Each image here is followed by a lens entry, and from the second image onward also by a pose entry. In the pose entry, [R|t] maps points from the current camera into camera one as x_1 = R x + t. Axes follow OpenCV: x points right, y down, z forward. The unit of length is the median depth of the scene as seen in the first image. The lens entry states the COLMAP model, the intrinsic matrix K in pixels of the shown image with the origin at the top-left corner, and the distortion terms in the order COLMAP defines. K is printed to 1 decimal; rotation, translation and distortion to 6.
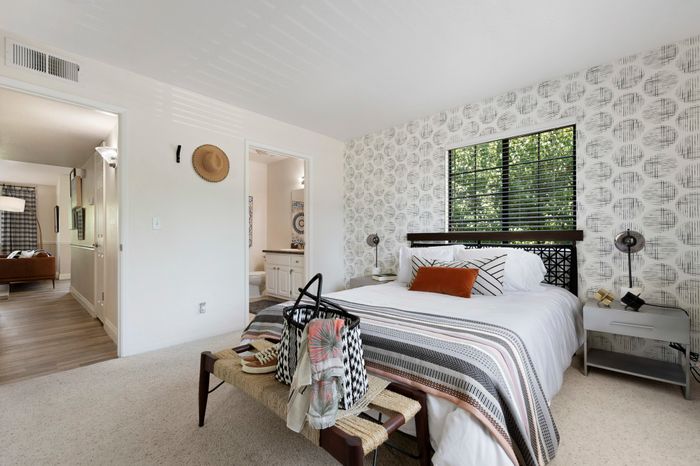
lens RADIAL K [[299.1, 0, 365.9], [0, 299.1, 236.7], [0, 0, 1]] dist [-0.002928, -0.000509]
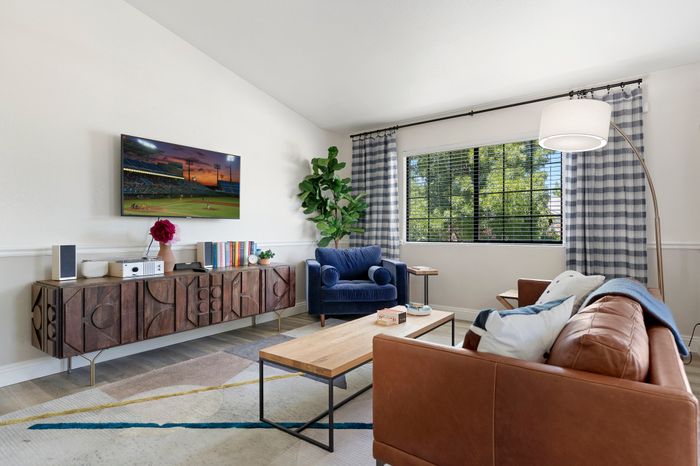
lens RADIAL K [[385.0, 0, 347.3], [0, 385.0, 233.4], [0, 0, 1]] dist [0.033102, 0.000399]
pose [[0.089599, 0.002240, -0.995975, -0.709396], [0.009950, 0.999946, 0.003144, 0.003232], [0.995928, -0.010192, 0.089572, 0.637913]]
